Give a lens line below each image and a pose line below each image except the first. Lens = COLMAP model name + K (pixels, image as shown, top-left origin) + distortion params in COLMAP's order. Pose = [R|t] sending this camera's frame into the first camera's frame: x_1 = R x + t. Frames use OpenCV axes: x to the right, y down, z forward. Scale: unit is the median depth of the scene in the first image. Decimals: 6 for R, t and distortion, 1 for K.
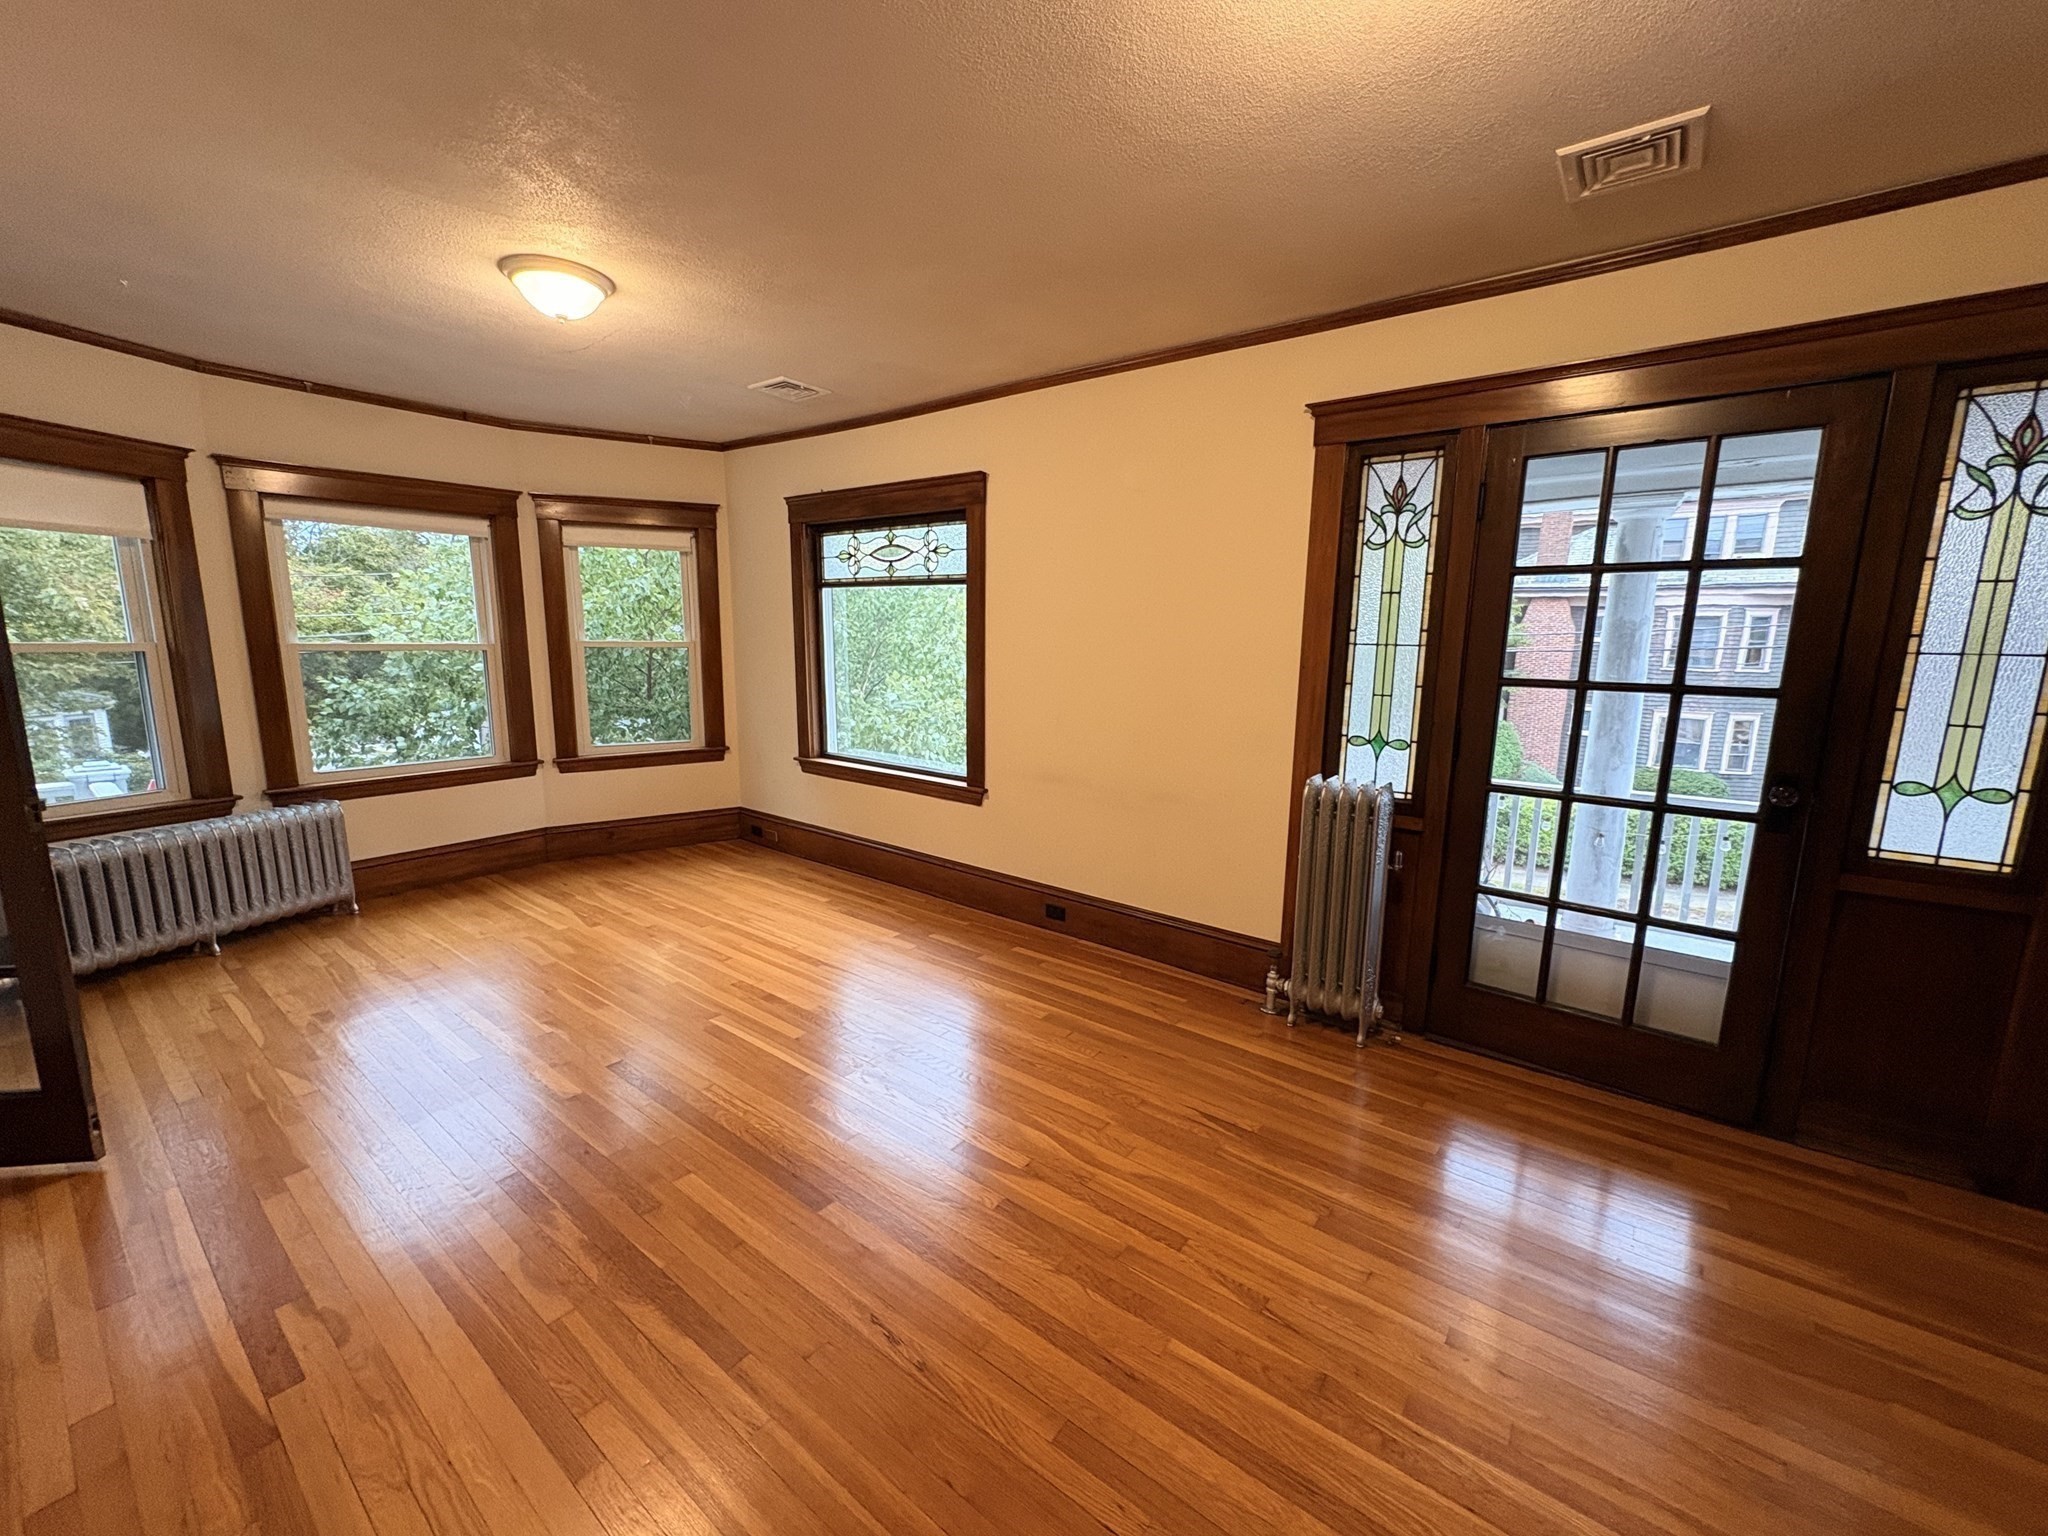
lens RADIAL K [[813.7, 0, 1023.9], [0, 813.7, 771.6], [0, 0, 1]] dist [0.000687, -0.000067]
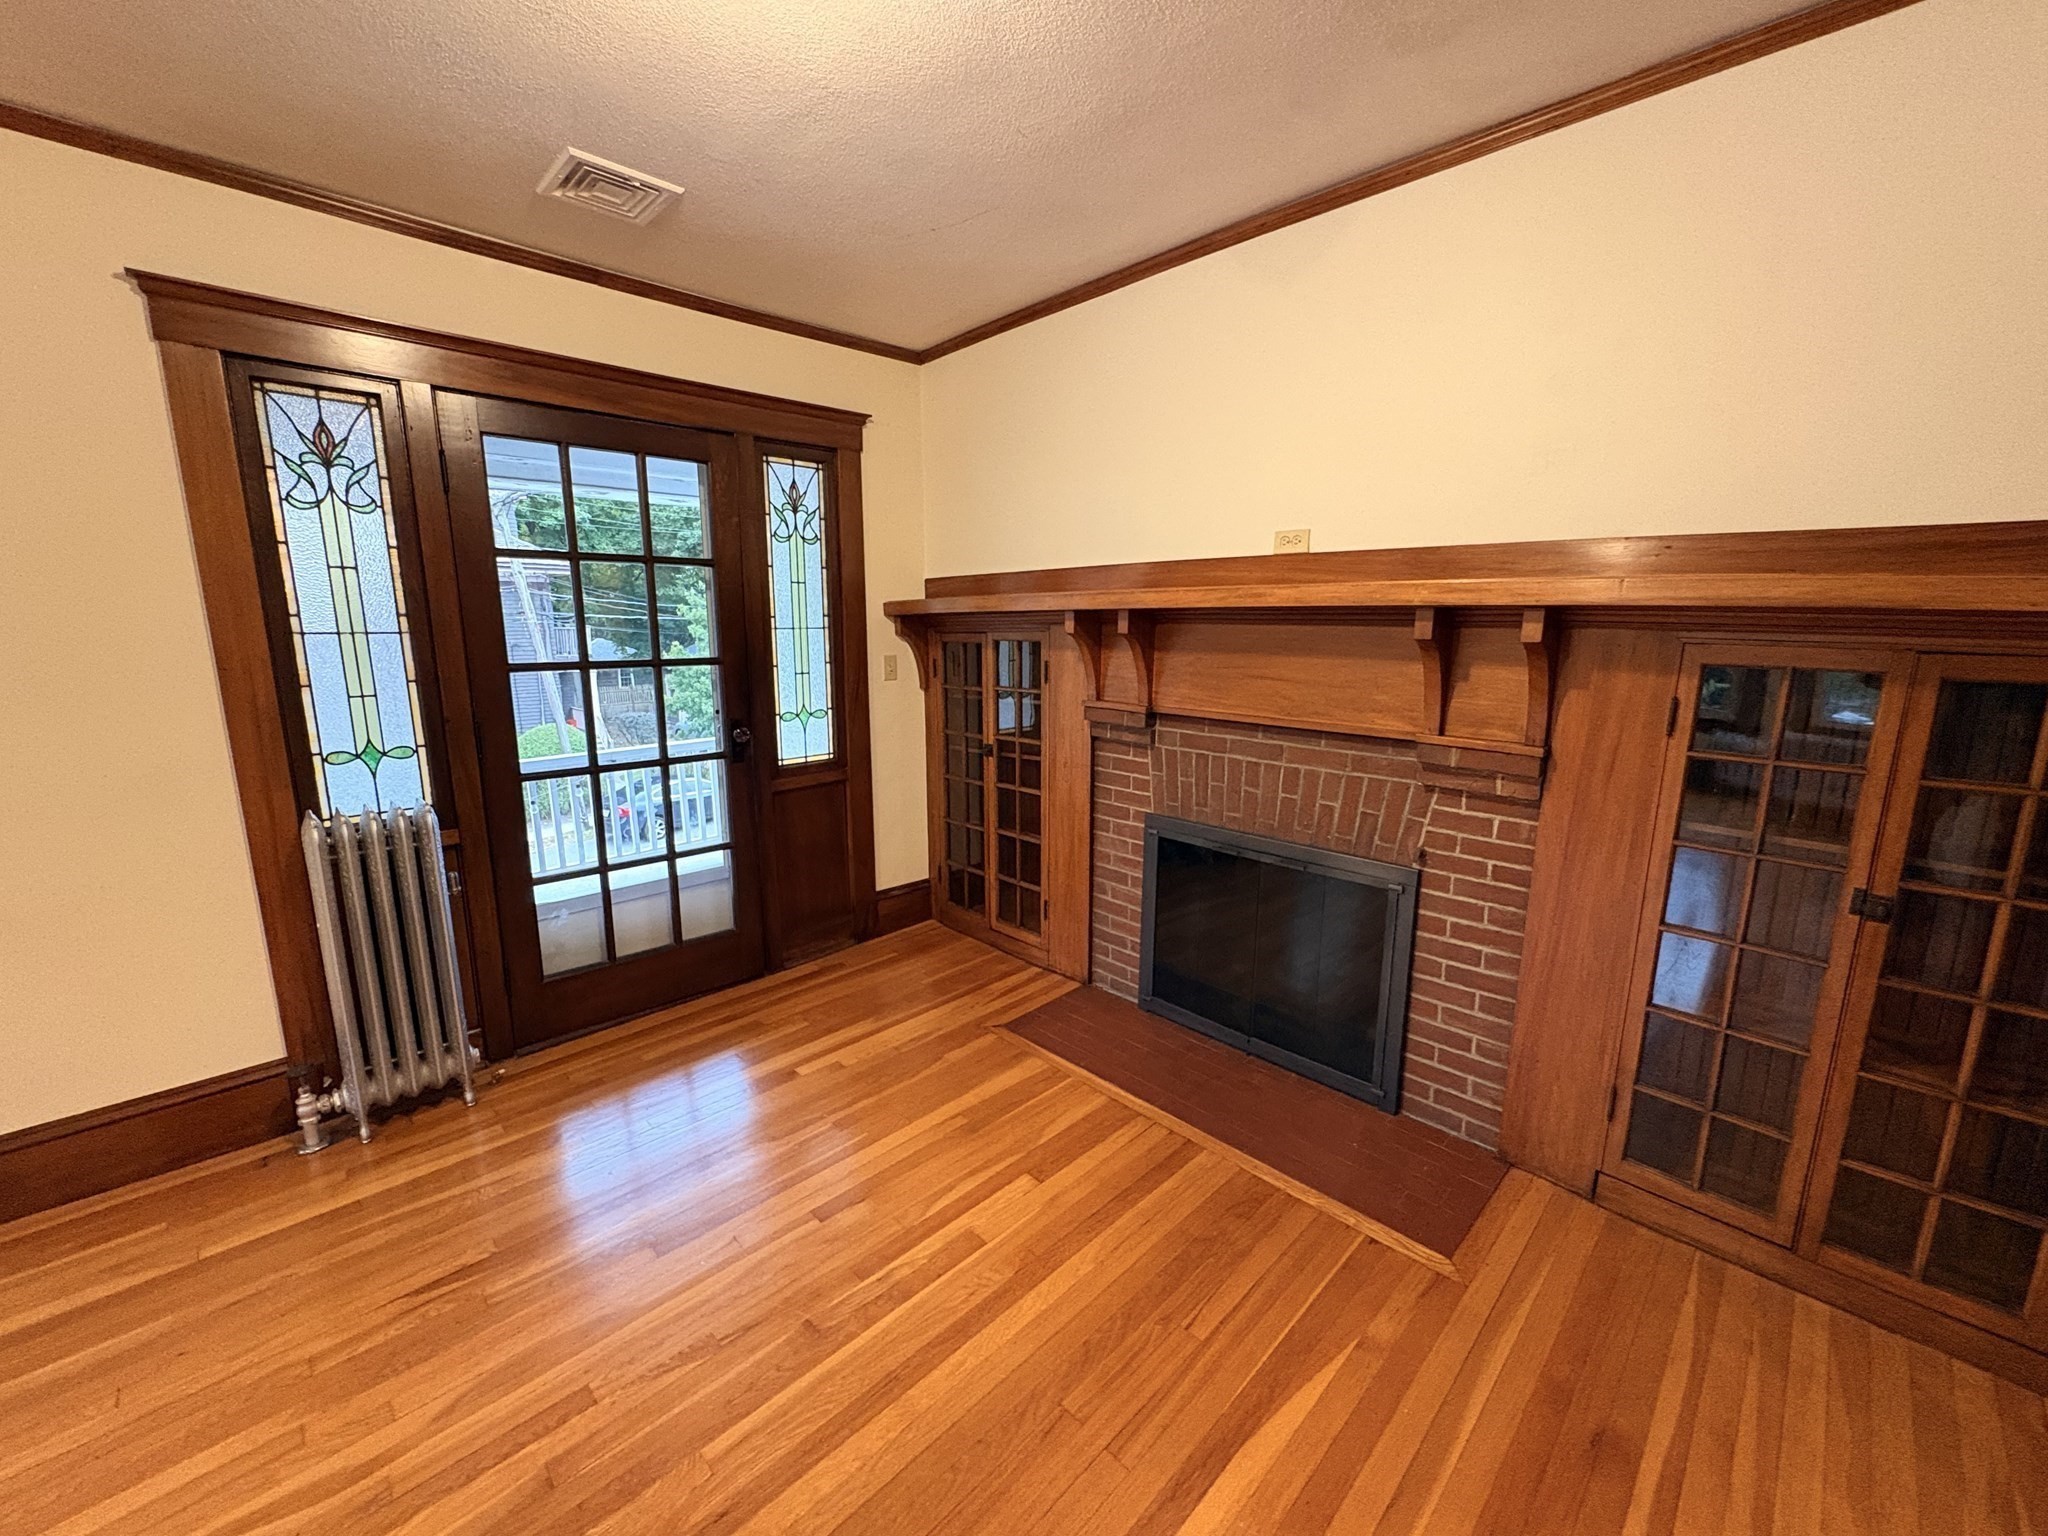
lens RADIAL K [[813.7, 0, 1023.9], [0, 813.7, 771.6], [0, 0, 1]] dist [0.000687, -0.000067]
pose [[0.132879, -0.199638, 0.970818, -0.268805], [0.163627, 0.970482, 0.177173, -0.057818], [-0.977532, 0.135310, 0.161623, 0.246217]]
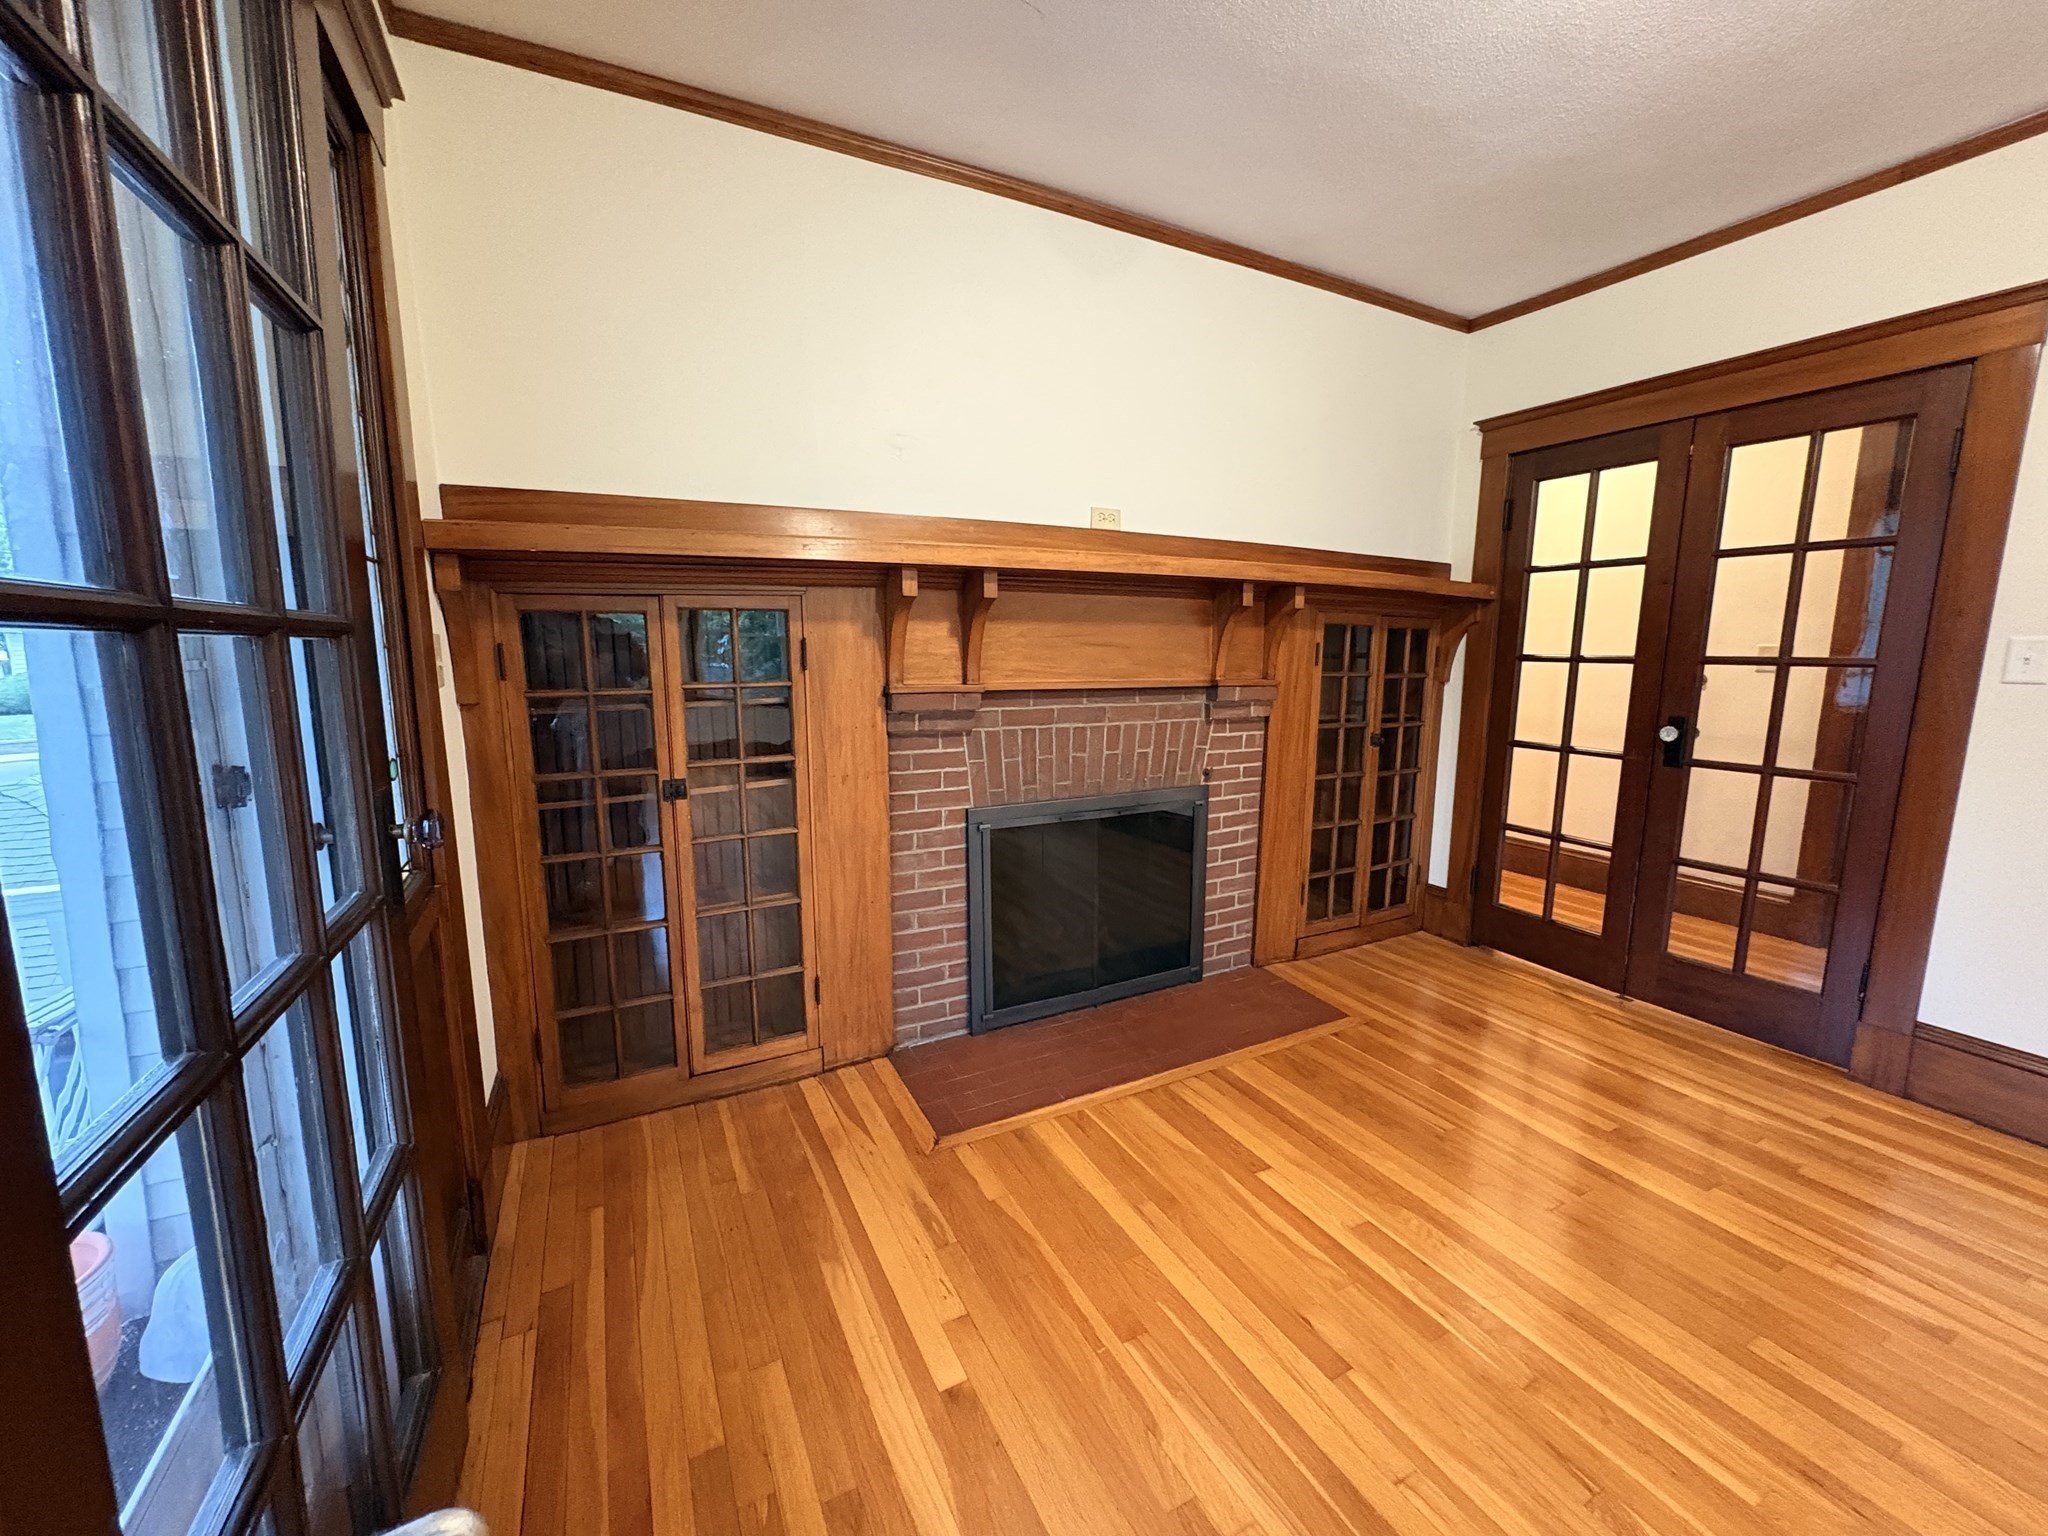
lens RADIAL K [[813.7, 0, 1023.9], [0, 813.7, 771.6], [0, 0, 1]] dist [0.000687, -0.000067]
pose [[-0.911159, -0.081696, 0.403875, 0.307866], [0.050786, 0.950410, 0.306825, -0.108072], [-0.408913, 0.300078, -0.861826, 0.976603]]
